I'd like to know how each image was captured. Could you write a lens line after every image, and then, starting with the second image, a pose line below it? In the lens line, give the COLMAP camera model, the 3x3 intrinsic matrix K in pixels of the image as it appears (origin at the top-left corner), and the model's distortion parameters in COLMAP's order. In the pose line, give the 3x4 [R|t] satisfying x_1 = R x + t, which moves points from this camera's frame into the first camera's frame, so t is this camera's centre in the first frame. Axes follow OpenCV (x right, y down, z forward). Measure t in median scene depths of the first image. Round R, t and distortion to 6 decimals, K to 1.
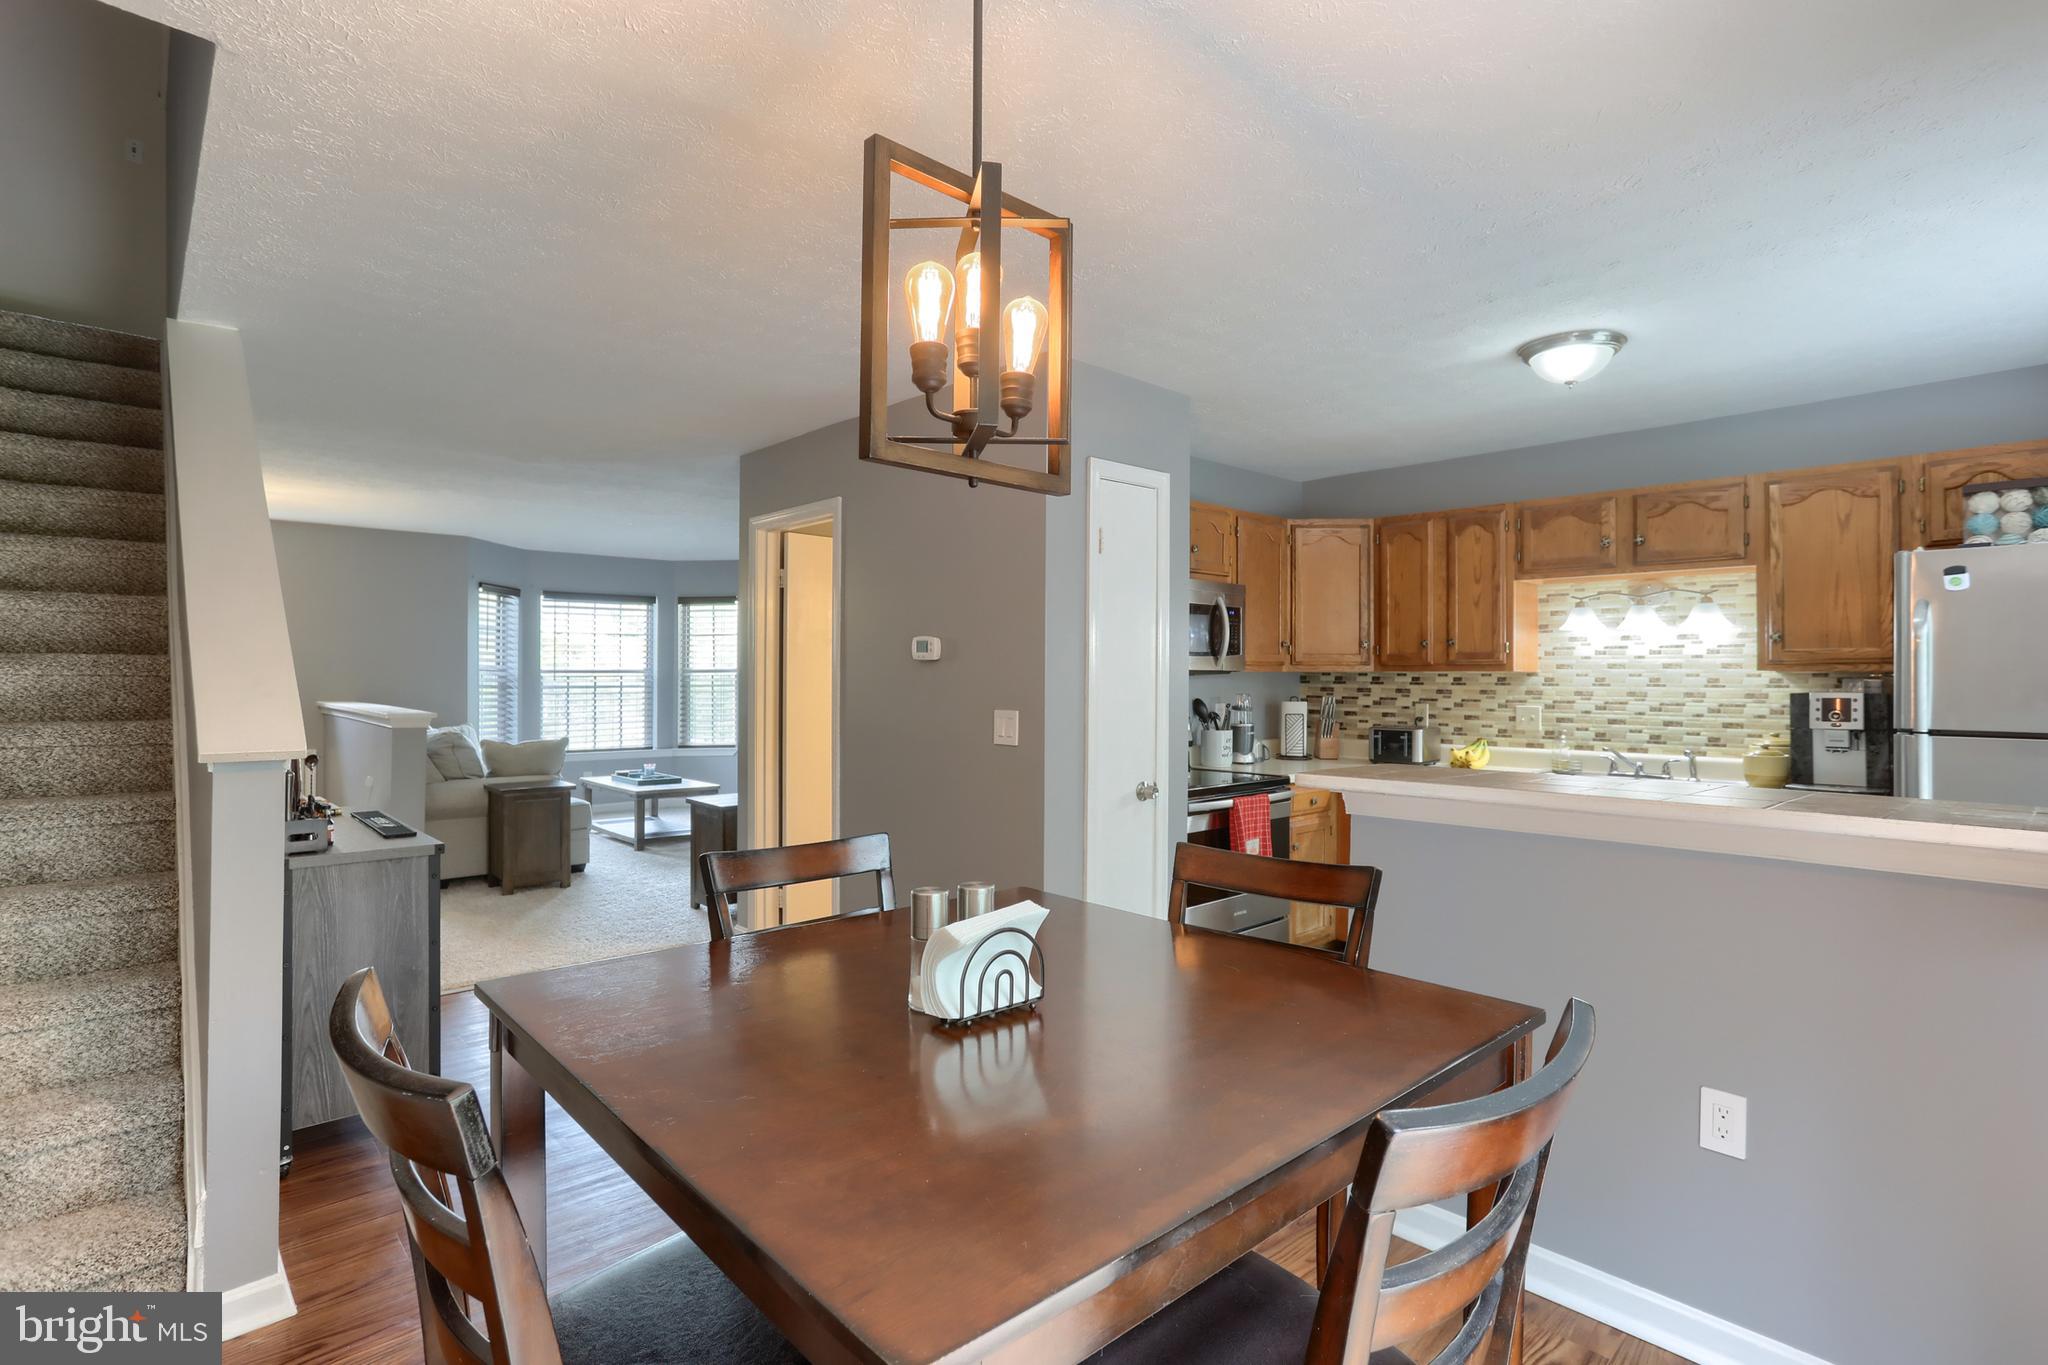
lens RADIAL K [[1032.2, 0, 1024.0], [0, 1032.2, 682.5], [0, 0, 1]] dist [-0.032285, 0.000577]
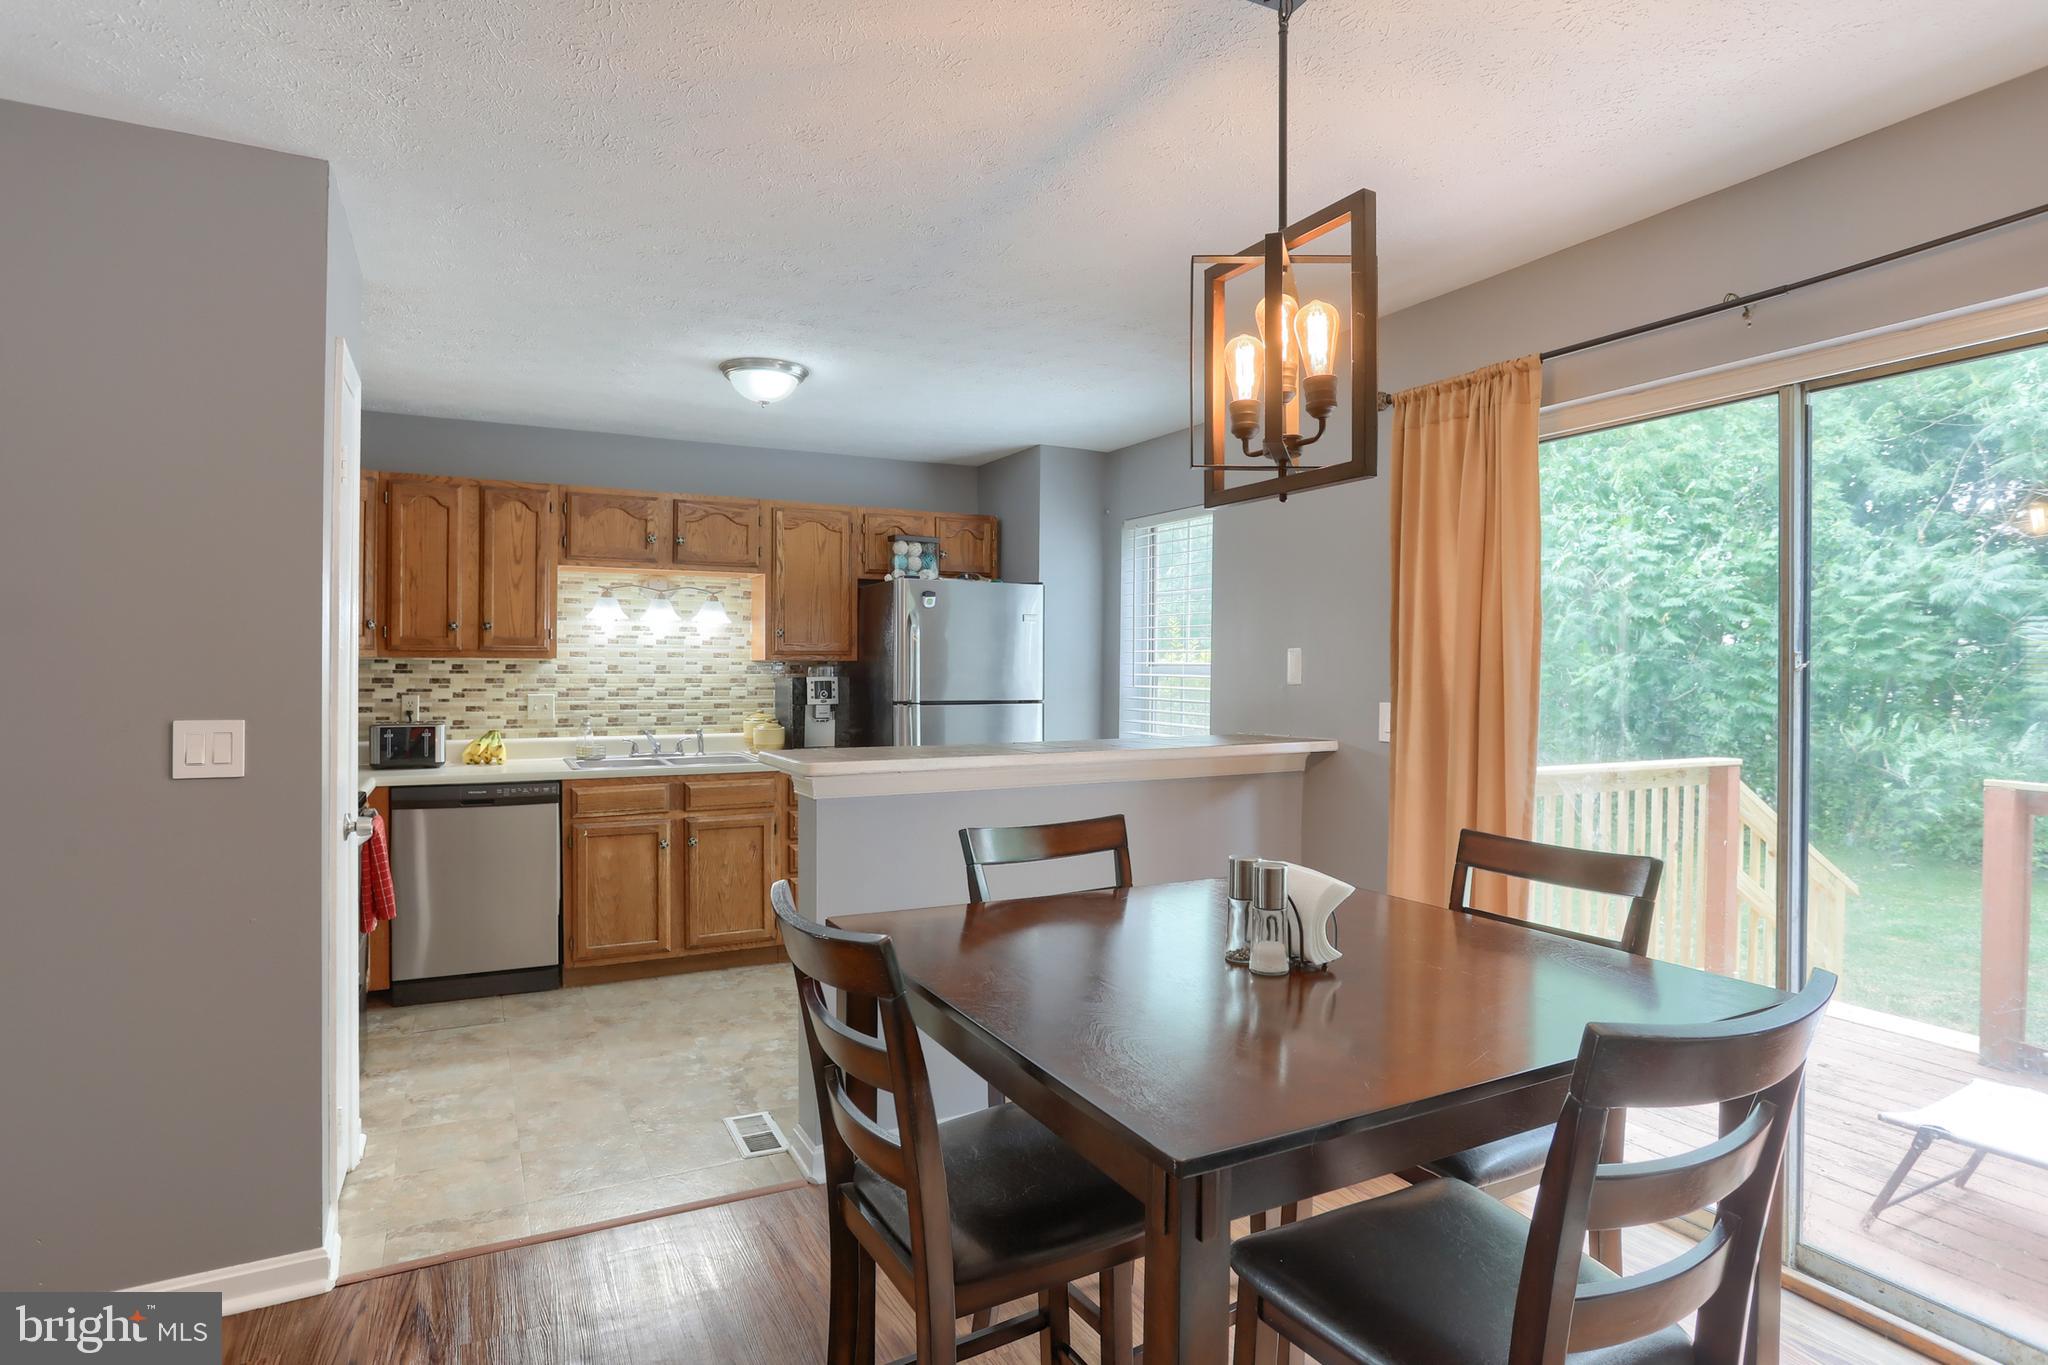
lens RADIAL K [[1049.1, 0, 1063.9], [0, 1049.1, 670.2], [0, 0, 1]] dist [-0.057590, 0.000329]
pose [[0.219387, -0.002573, 0.975634, -0.371000], [0.002756, 0.999994, 0.002017, -0.000557], [-0.975634, 0.002246, 0.219393, 0.315733]]
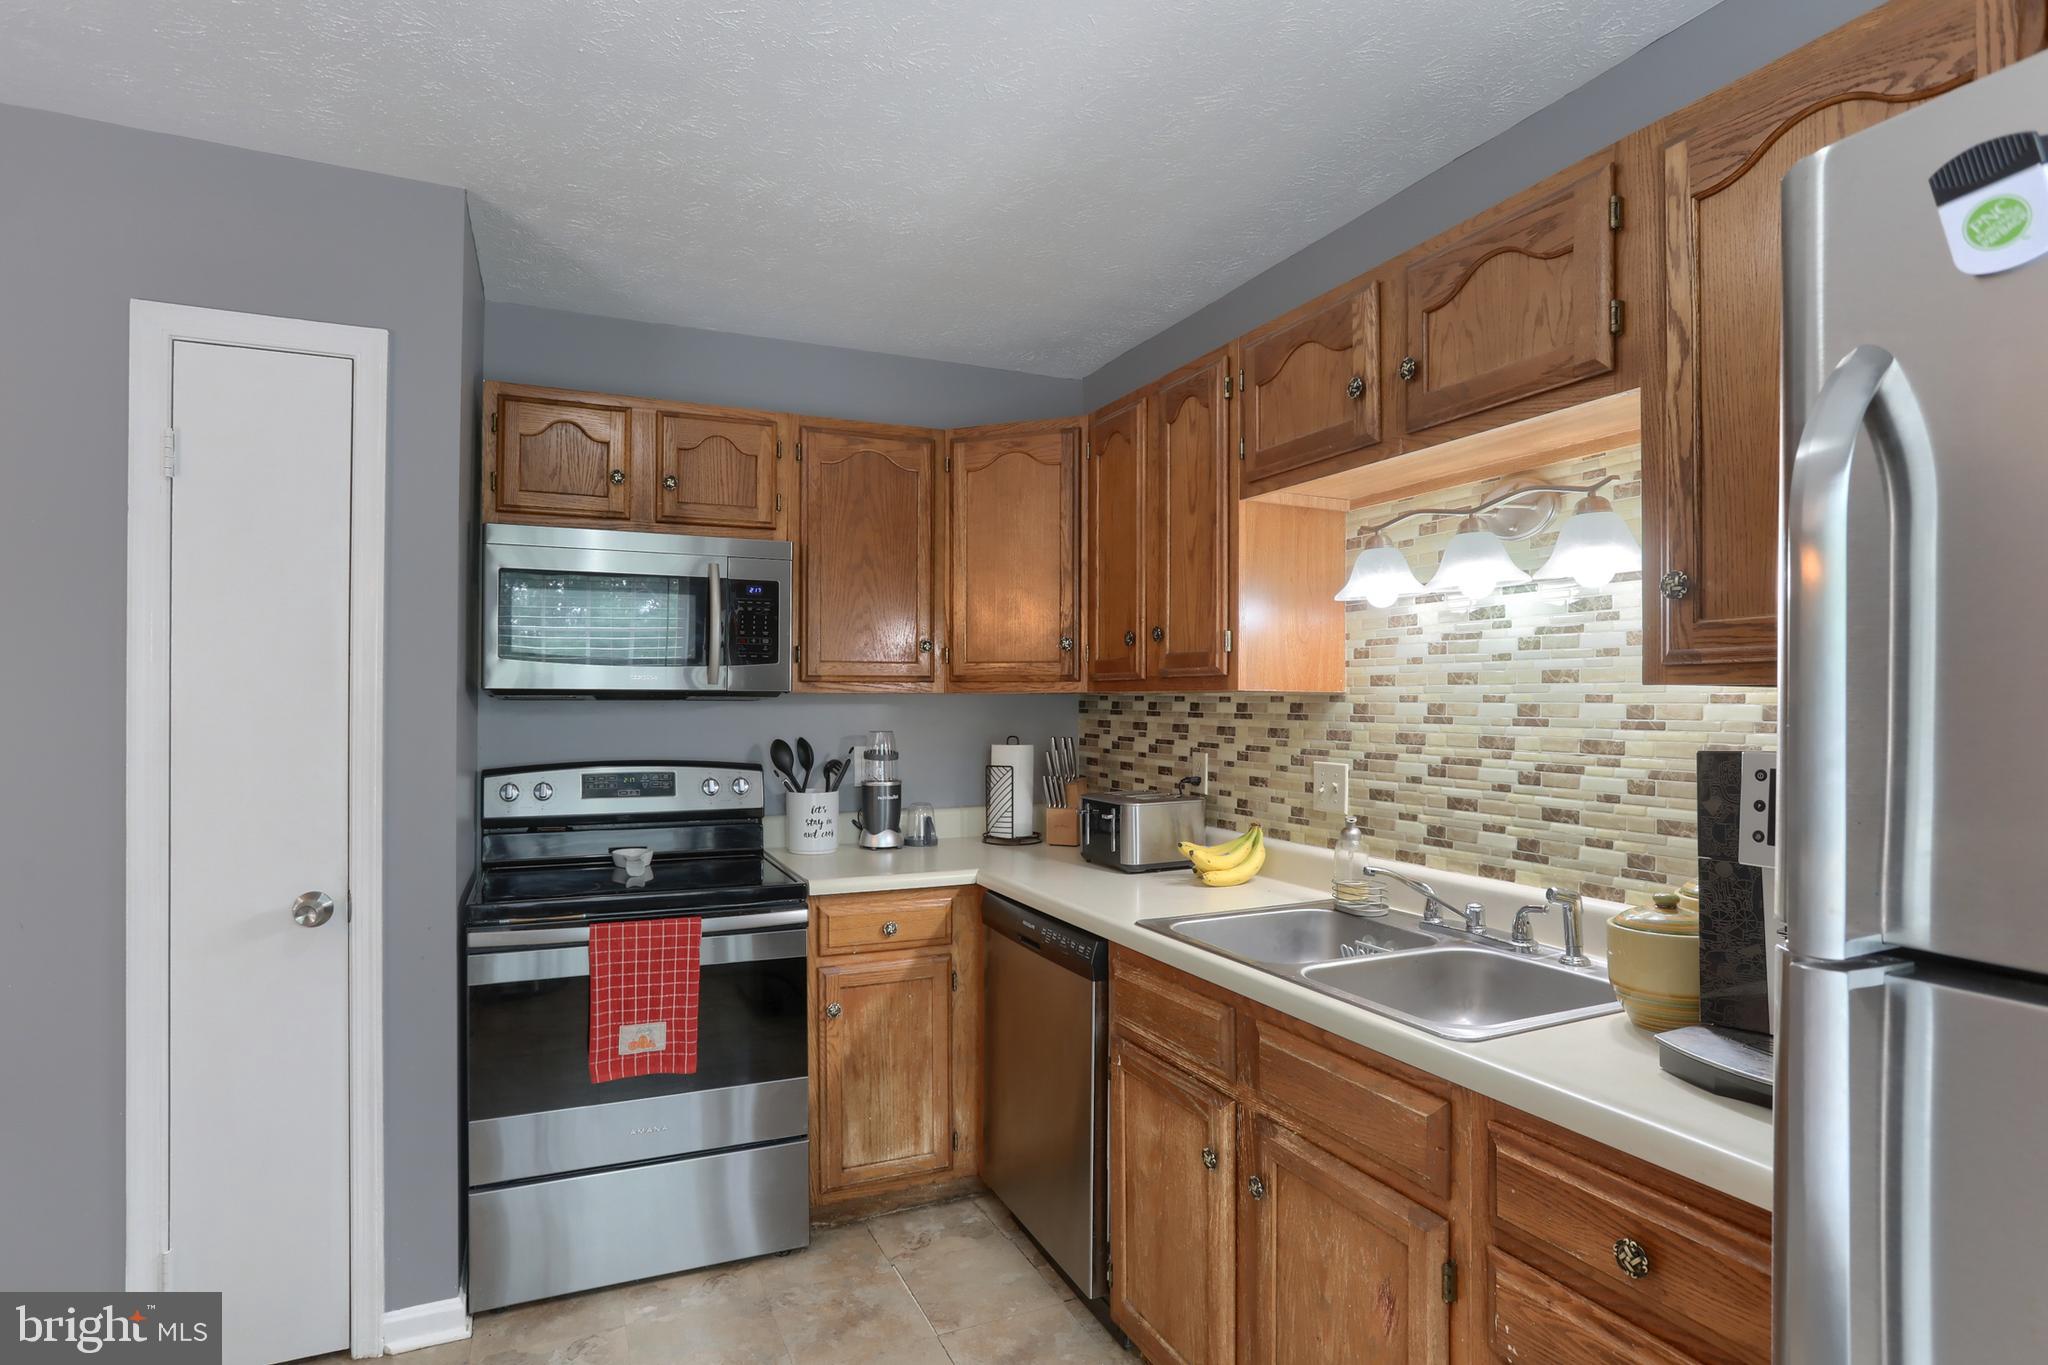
lens RADIAL K [[1063.9, 0, 1019.9], [0, 1063.9, 697.9], [0, 0, 1]] dist [-0.038539, 0.000096]
pose [[0.944030, -0.000317, -0.329859, 0.543849], [-0.003246, 0.999942, -0.010252, -0.002199], [0.329843, 0.010749, 0.943975, 0.499488]]
